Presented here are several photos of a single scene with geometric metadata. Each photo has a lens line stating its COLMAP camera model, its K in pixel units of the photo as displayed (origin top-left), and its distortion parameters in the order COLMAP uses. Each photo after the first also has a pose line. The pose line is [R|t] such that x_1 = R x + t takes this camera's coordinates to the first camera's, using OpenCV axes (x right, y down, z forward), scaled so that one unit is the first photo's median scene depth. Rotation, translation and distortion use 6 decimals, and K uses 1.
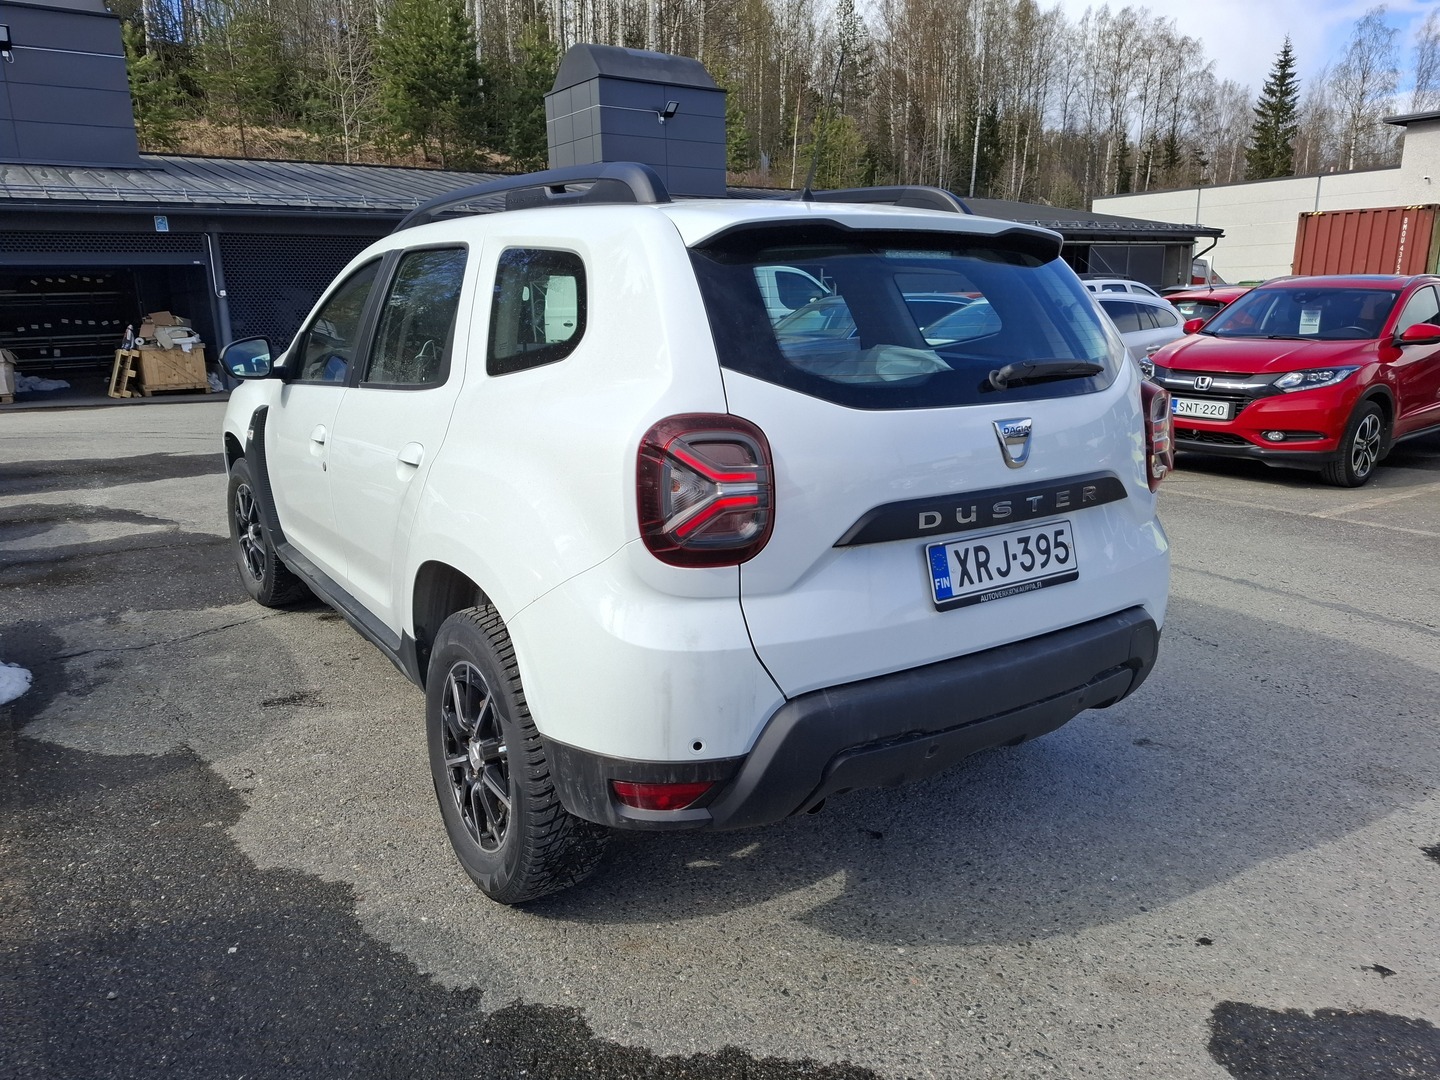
lens RADIAL K [[1026.6, 0, 717.9], [0, 1026.6, 544.2], [0, 0, 1]] dist [0.069428, -0.102191]
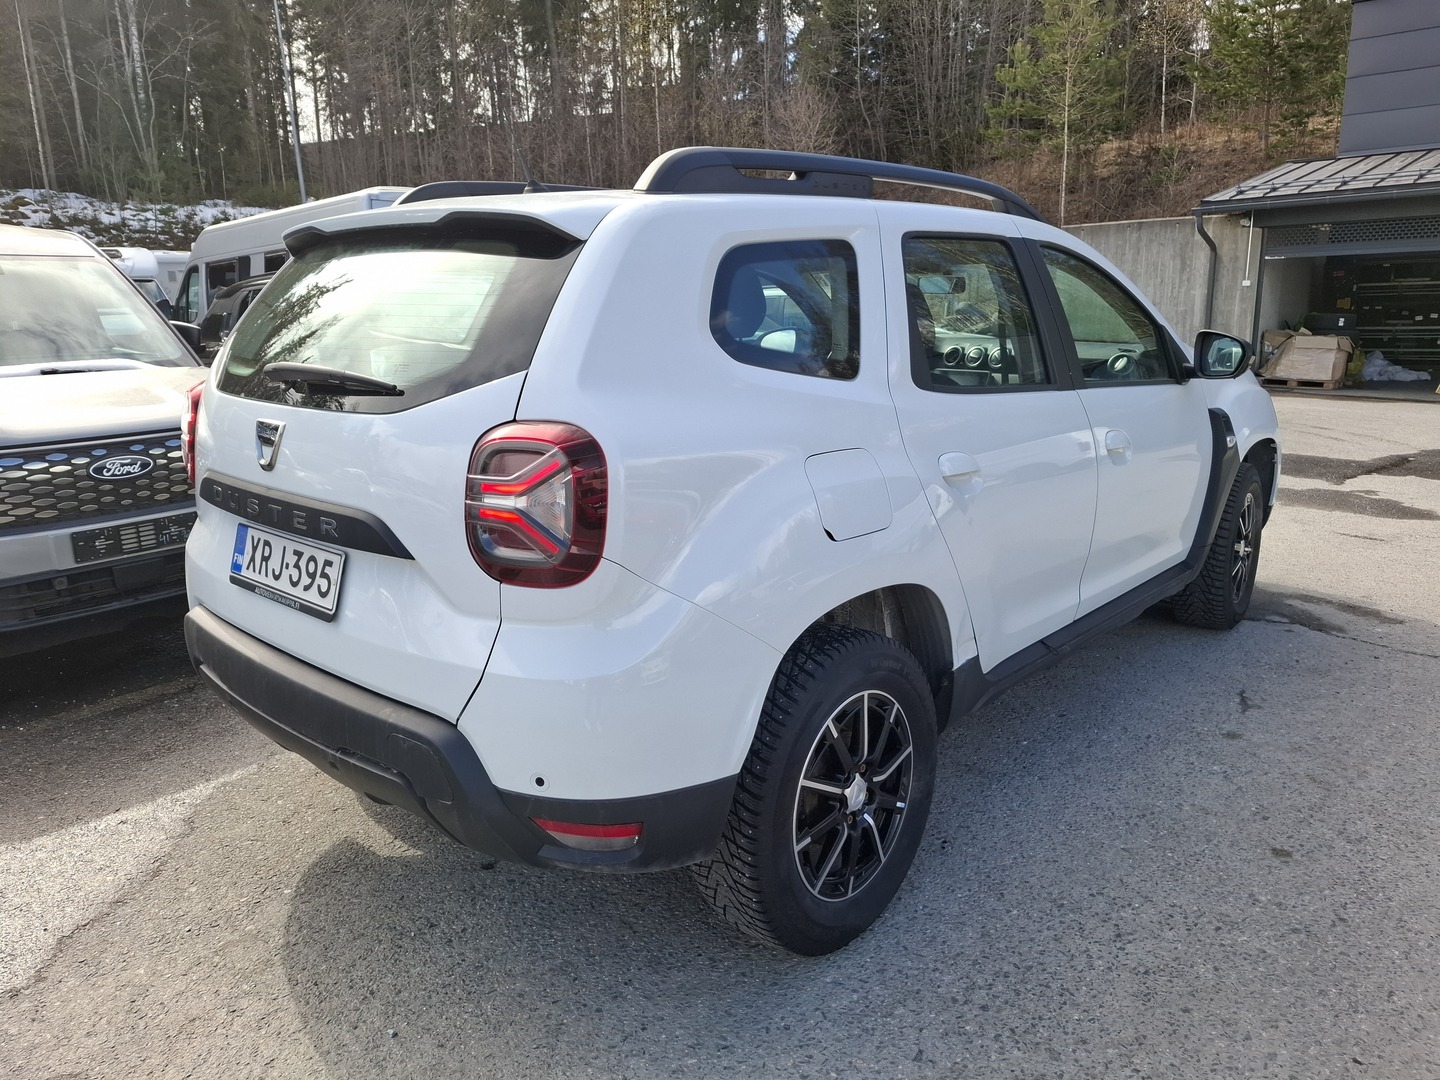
lens RADIAL K [[1026.6, 0, 714.2], [0, 1026.6, 531.3], [0, 0, 1]] dist [0.069428, -0.102191]
pose [[0.230615, 0.219911, -0.947869, 1.255780], [-0.219519, 0.960772, 0.169496, -0.263288], [0.947960, 0.168987, 0.269844, 1.083069]]
